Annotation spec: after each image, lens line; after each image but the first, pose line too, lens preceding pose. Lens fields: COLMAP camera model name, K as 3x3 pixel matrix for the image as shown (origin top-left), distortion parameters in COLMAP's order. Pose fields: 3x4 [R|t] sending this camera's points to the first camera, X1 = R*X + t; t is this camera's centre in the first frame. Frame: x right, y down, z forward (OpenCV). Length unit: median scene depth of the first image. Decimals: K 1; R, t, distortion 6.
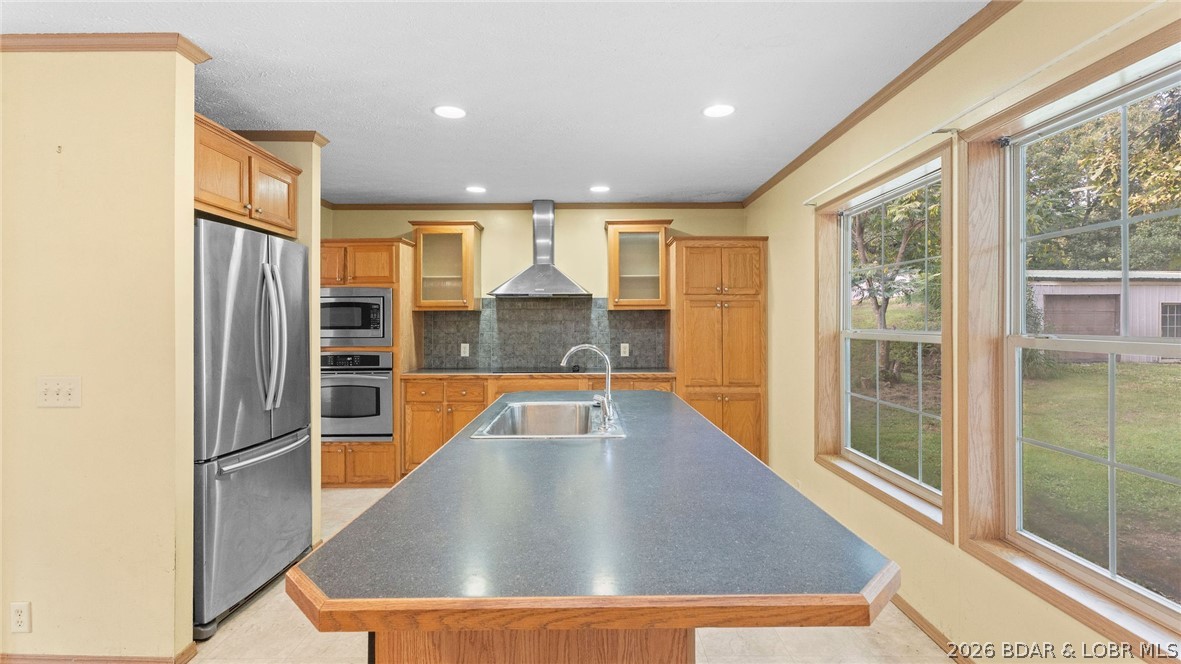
lens RADIAL K [[520.7, 0, 588.6], [0, 520.7, 321.5], [0, 0, 1]] dist [-0.010623, 0.001454]
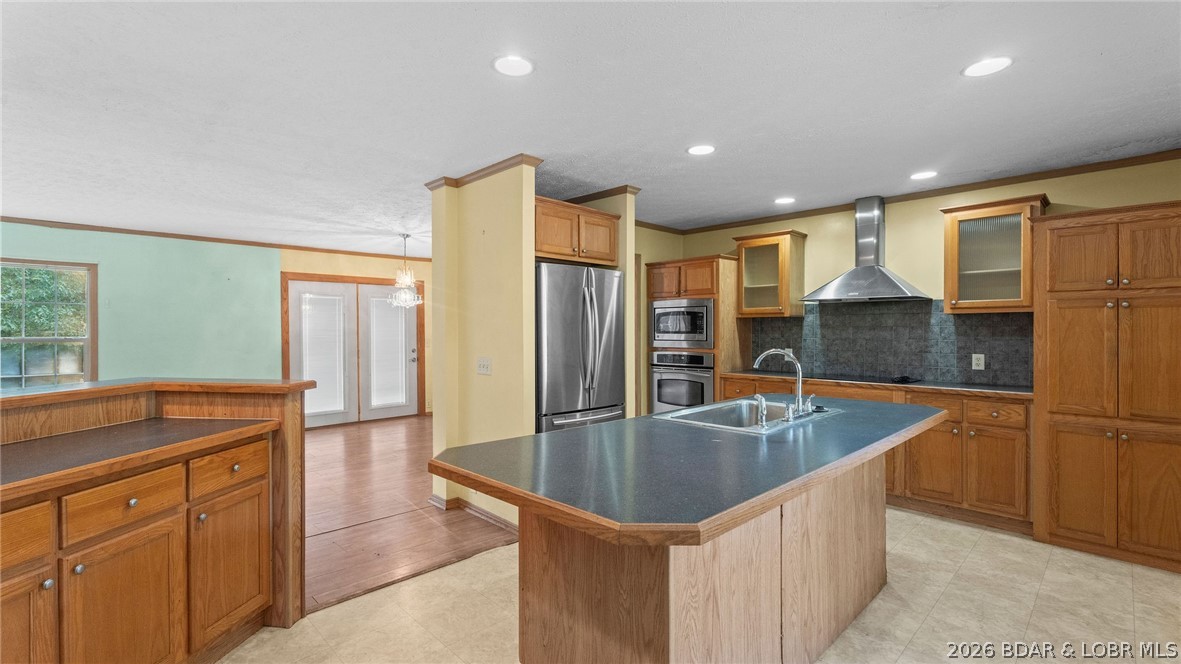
lens RADIAL K [[520.7, 0, 591.5], [0, 520.7, 331.0], [0, 0, 1]] dist [-0.010623, 0.001454]
pose [[0.702189, 0.005622, -0.711968, 0.238270], [-0.000283, 0.999971, 0.007618, -0.000131], [0.711990, -0.005147, 0.702170, -0.006945]]
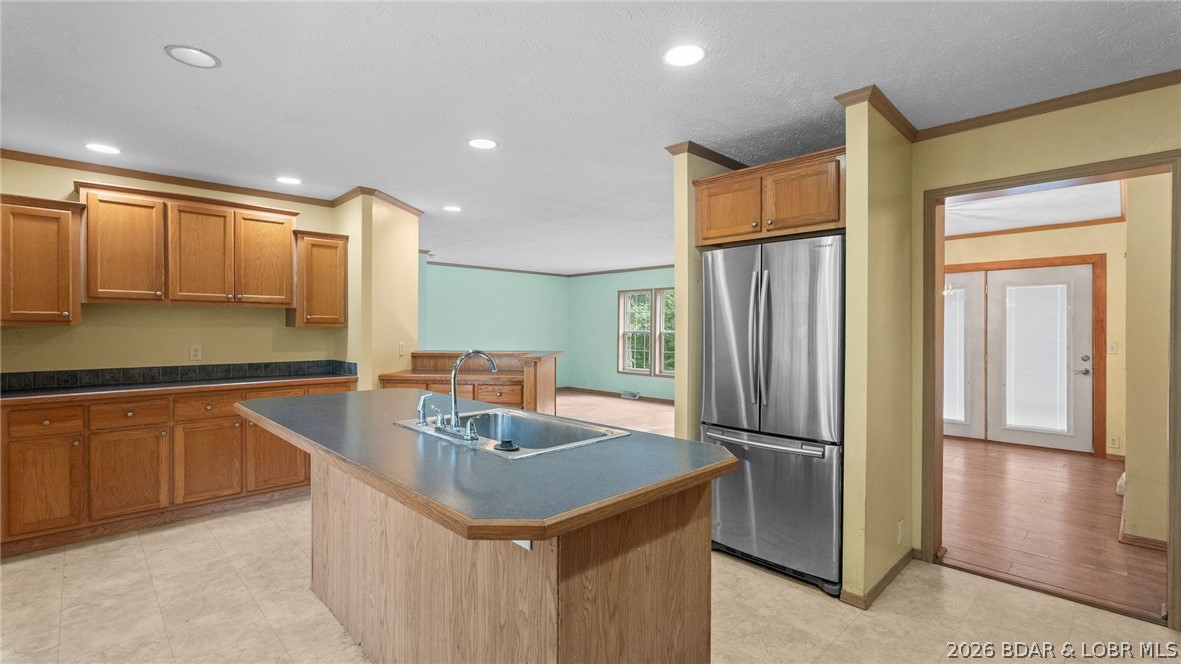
lens RADIAL K [[520.7, 0, 575.3], [0, 520.7, 331.6], [0, 0, 1]] dist [-0.010623, 0.001454]
pose [[-0.720011, 0.008957, -0.693905, 0.238558], [0.003435, 0.999950, 0.009343, 0.003246], [0.693954, 0.004343, -0.720006, 0.868265]]
